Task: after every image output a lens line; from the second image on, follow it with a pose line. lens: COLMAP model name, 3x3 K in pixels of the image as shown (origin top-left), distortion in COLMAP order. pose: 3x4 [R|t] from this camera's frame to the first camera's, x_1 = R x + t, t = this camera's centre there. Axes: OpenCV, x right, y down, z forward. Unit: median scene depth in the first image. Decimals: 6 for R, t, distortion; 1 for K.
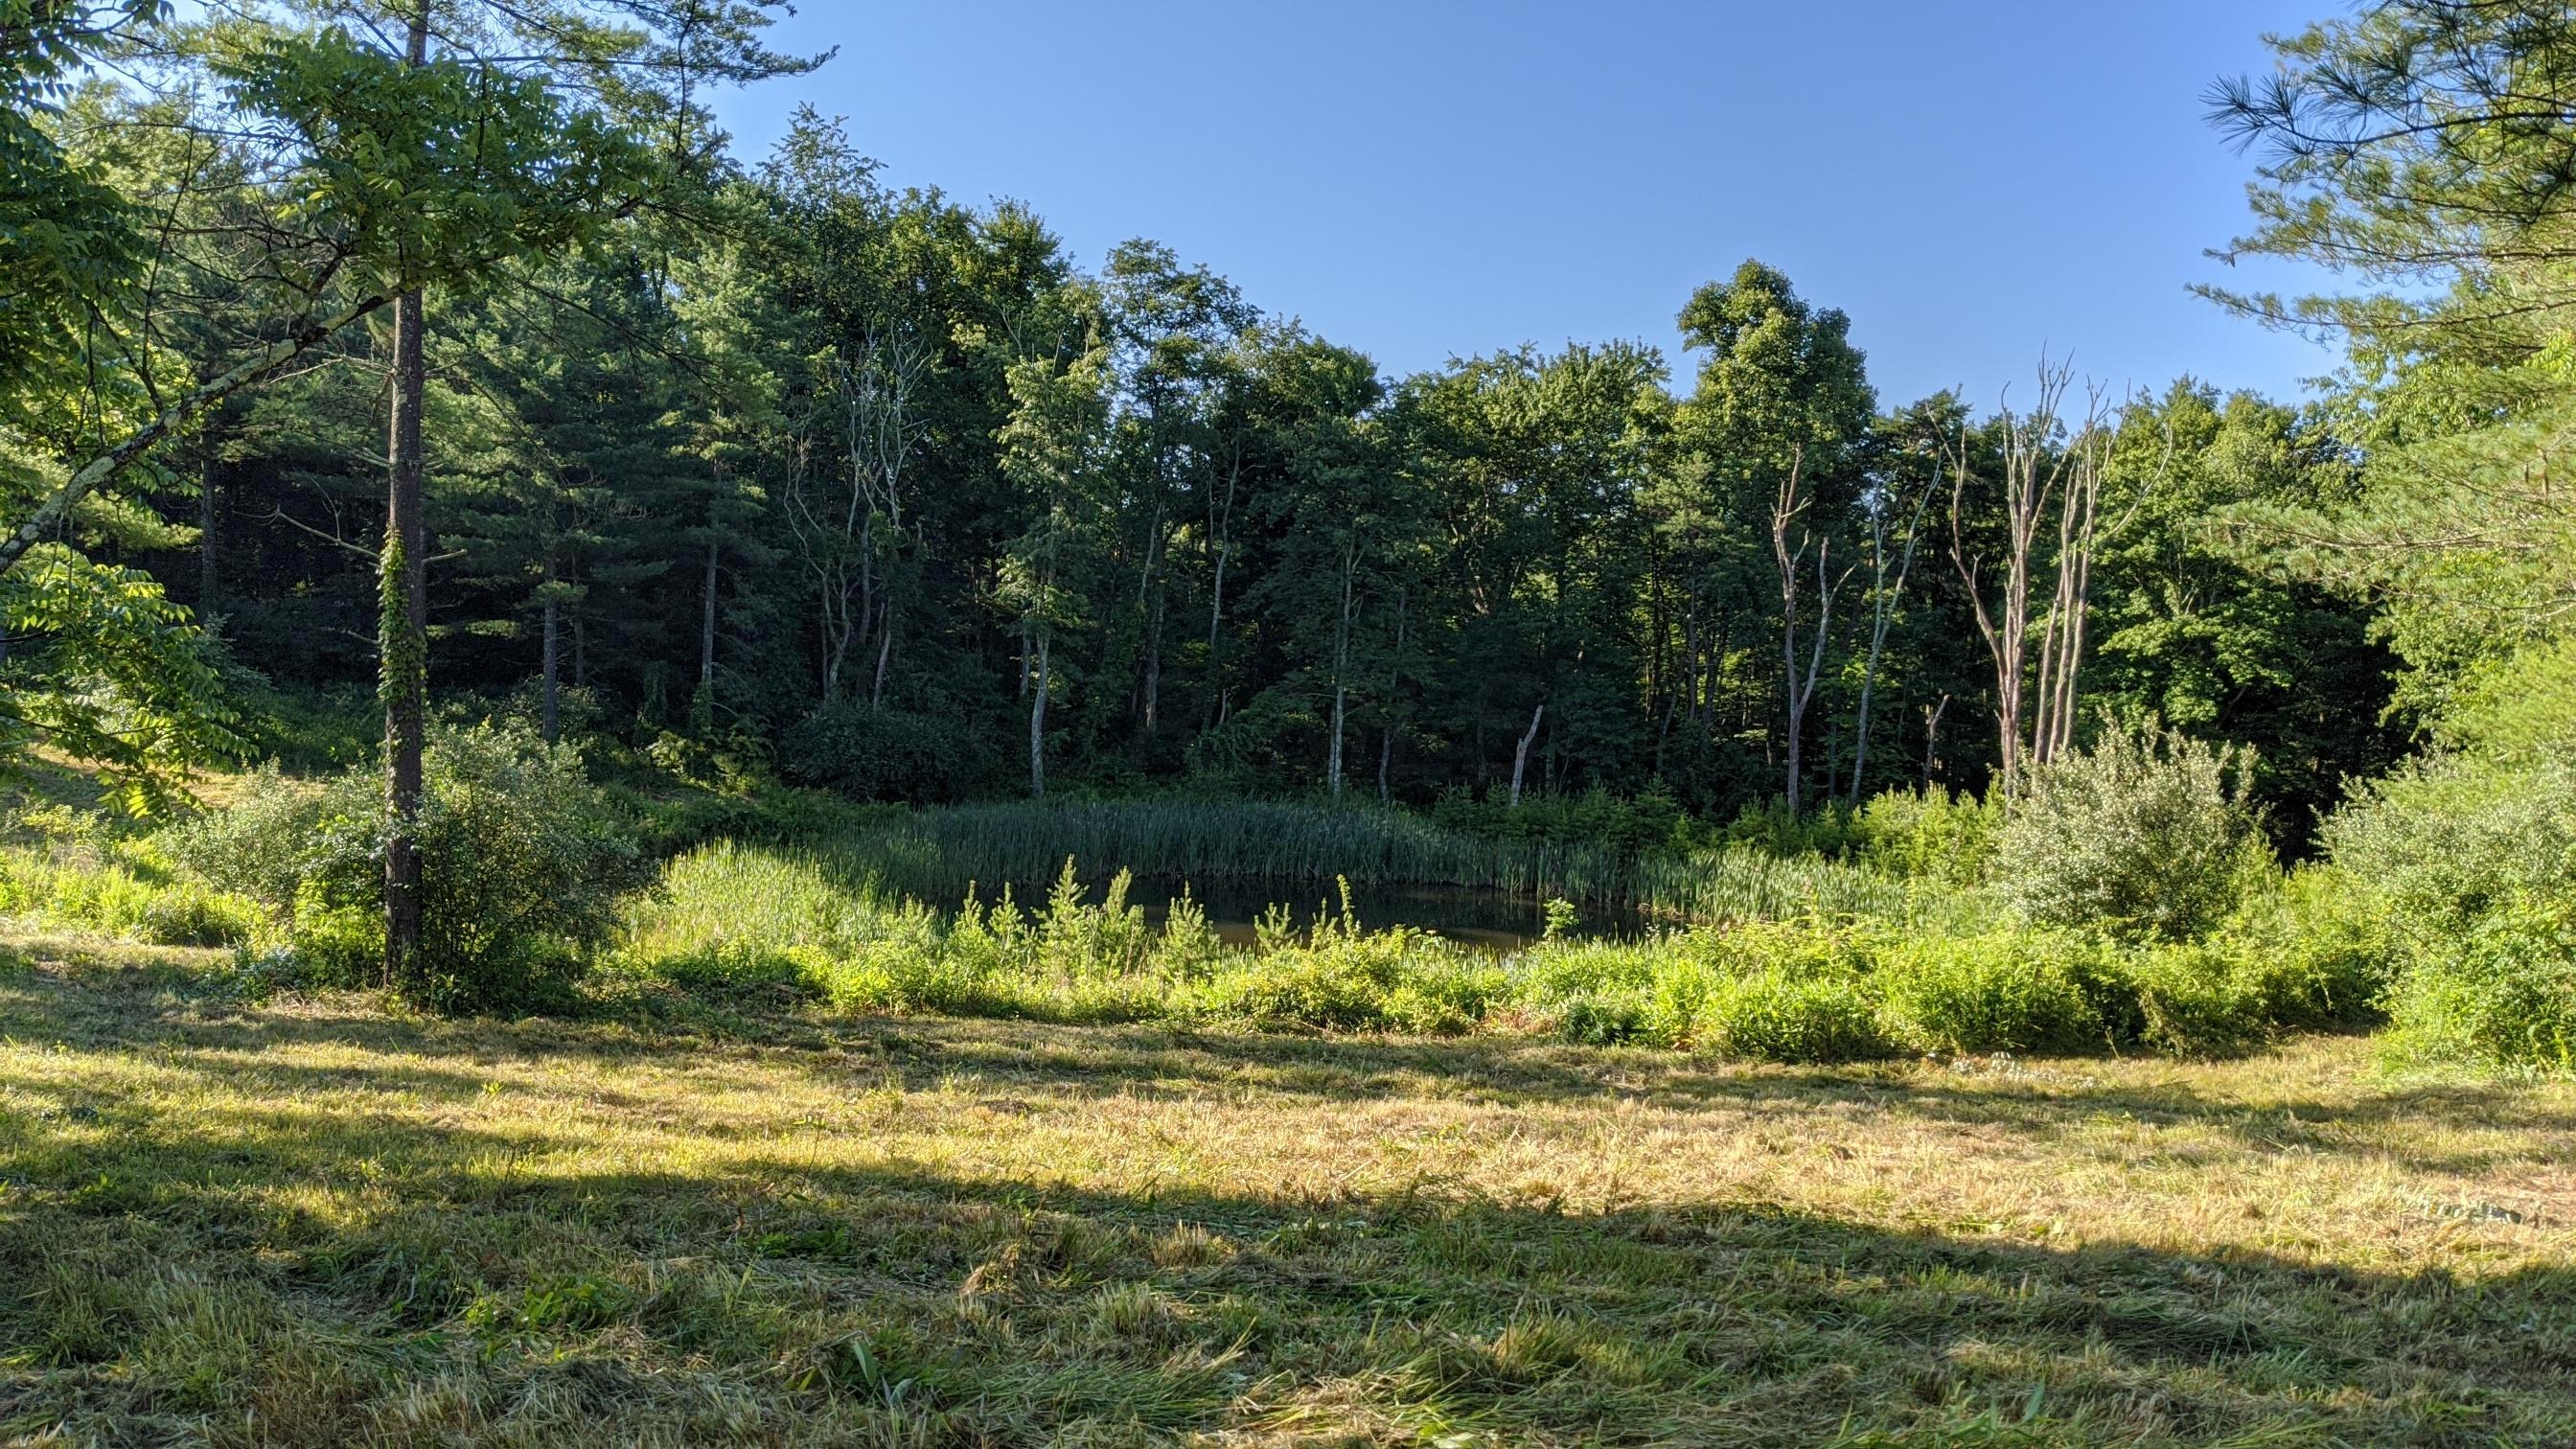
lens RADIAL K [[2025.6, 0, 1288.9], [0, 2025.6, 726.9], [0, 0, 1]] dist [0.049425, -0.056901]
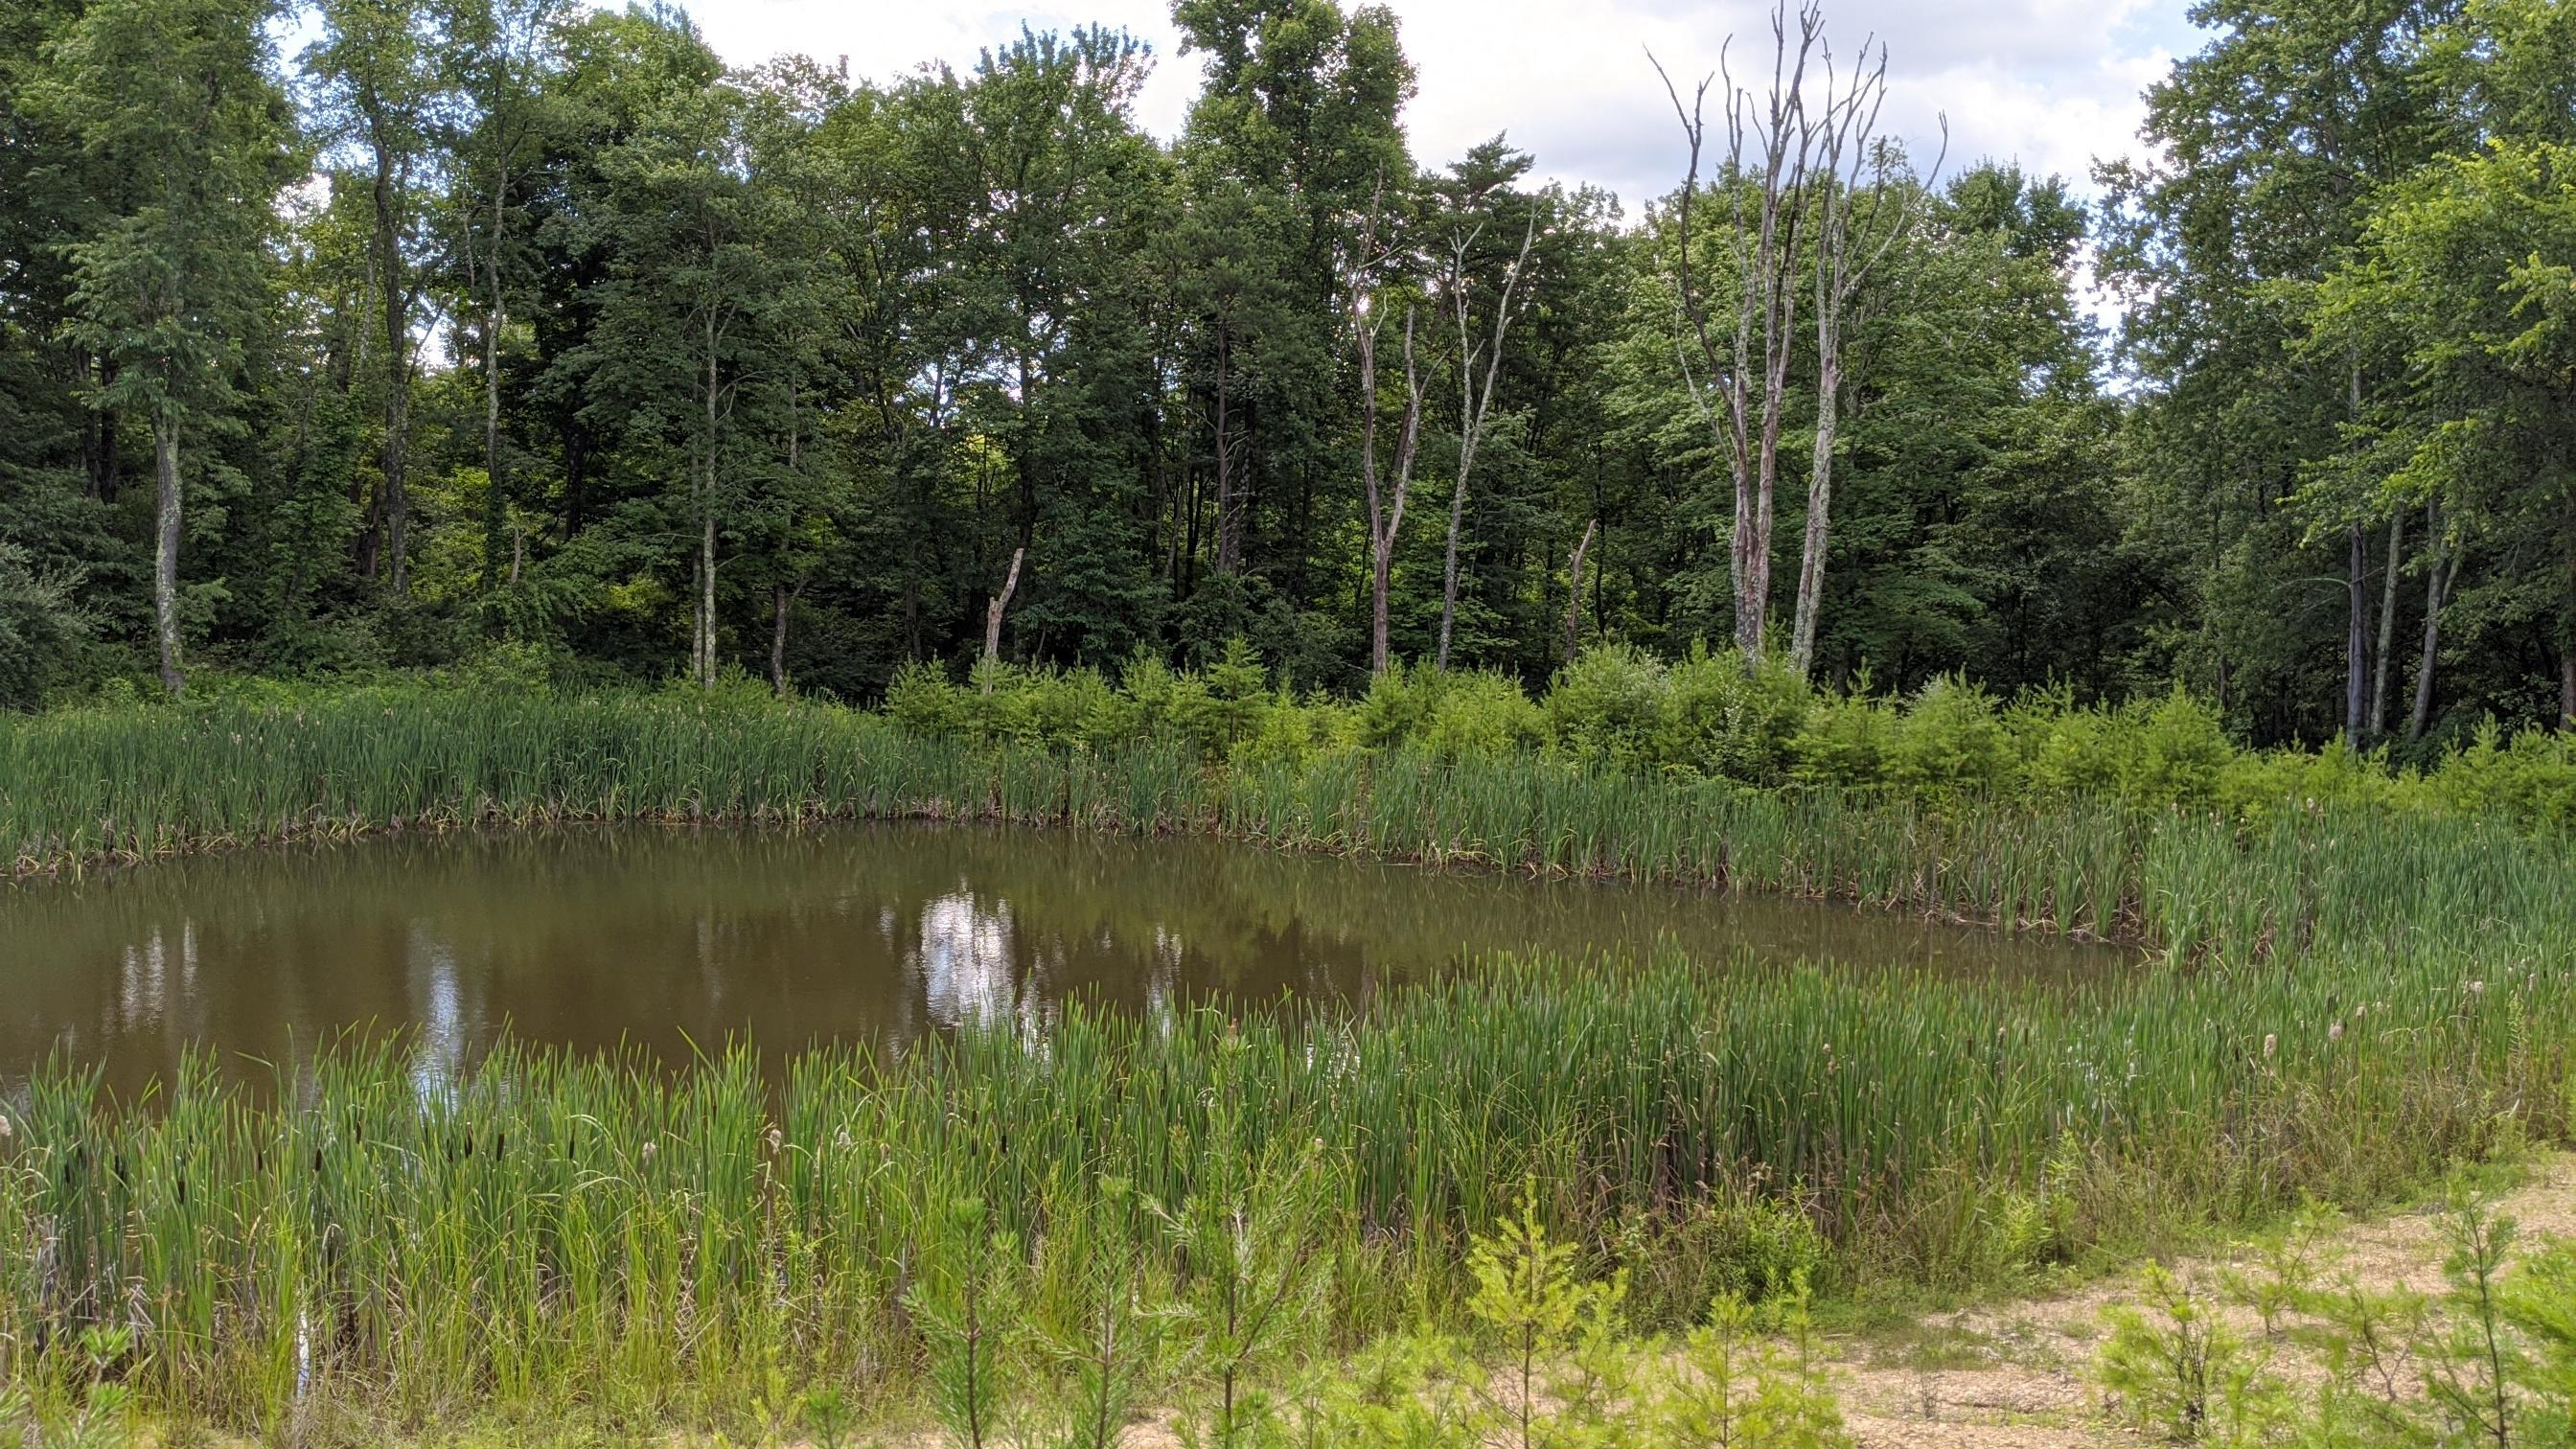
lens RADIAL K [[2025.6, 0, 1280.0], [0, 2025.6, 726.1], [0, 0, 1]] dist [0.049425, -0.056901]
pose [[0.938489, -0.037758, 0.343239, -0.029443], [0.025966, 0.998906, 0.038889, 0.025522], [-0.344332, -0.027584, 0.938443, 0.344141]]
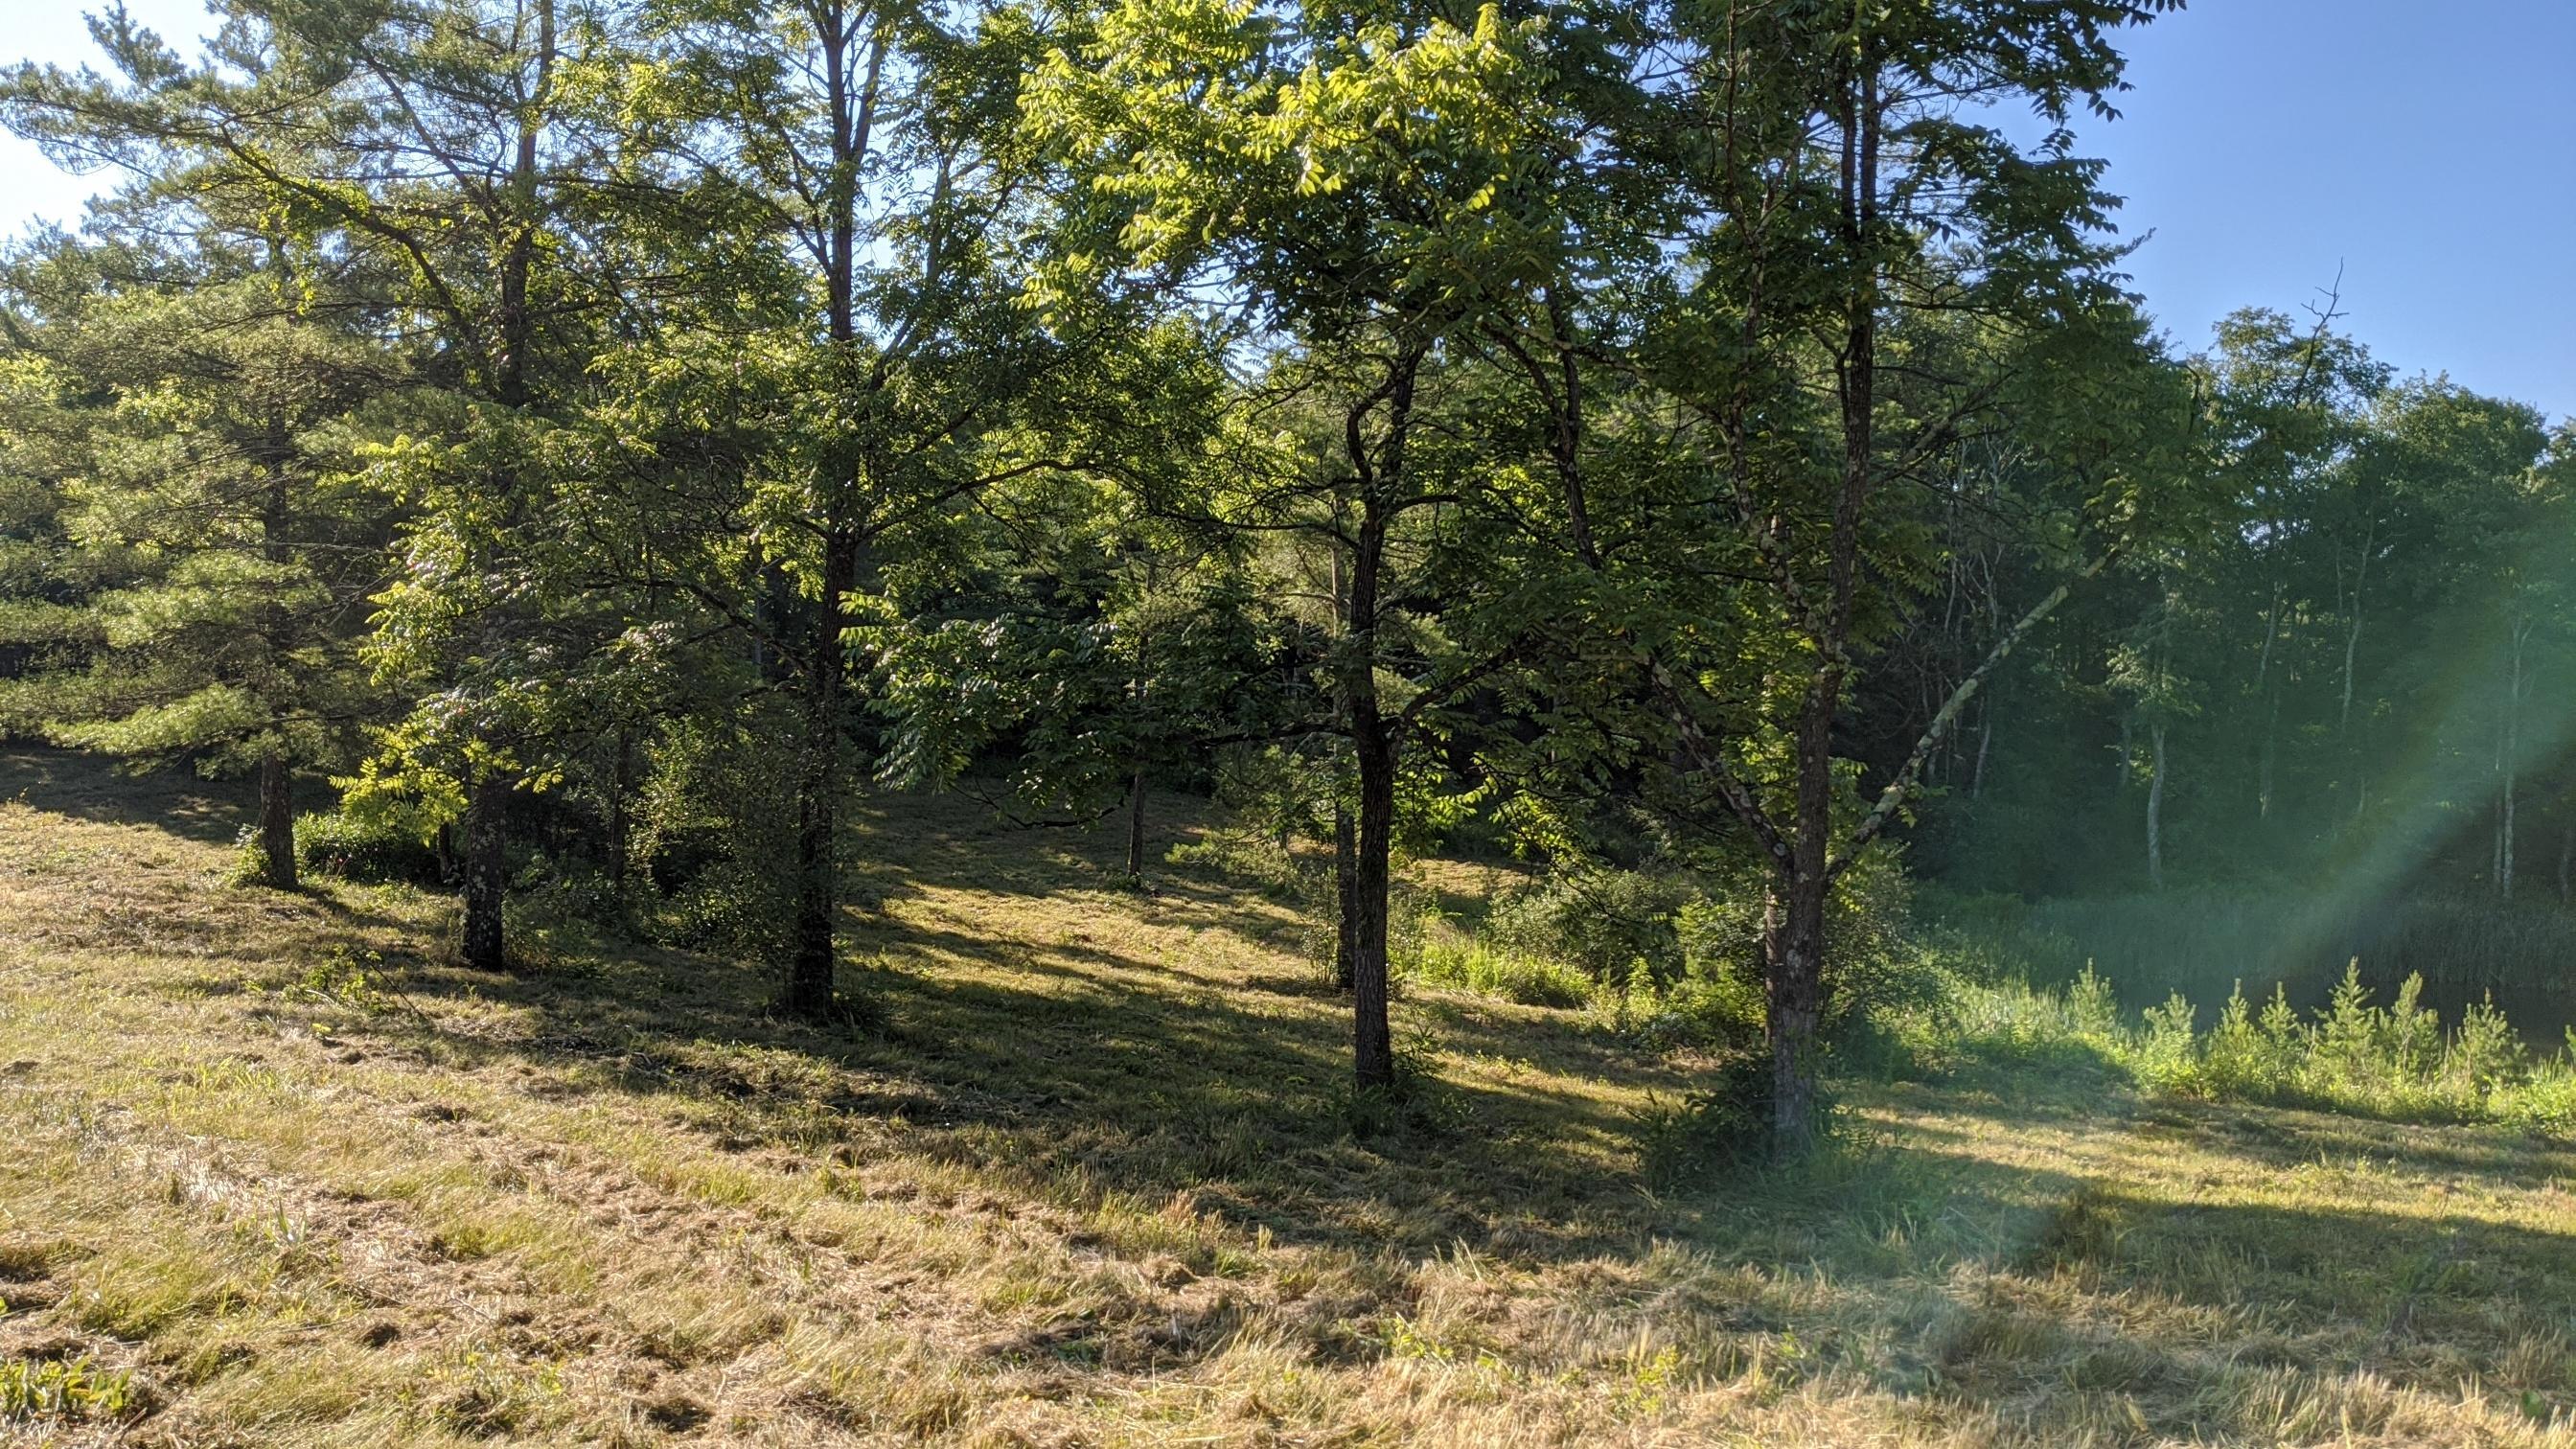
lens RADIAL K [[2025.6, 0, 1277.7], [0, 2025.6, 728.8], [0, 0, 1]] dist [0.049425, -0.056901]
pose [[0.886020, -0.019940, -0.463218, -0.039832], [0.001590, 0.999200, -0.039970, -0.004393], [0.463644, 0.034678, 0.885343, -0.063205]]
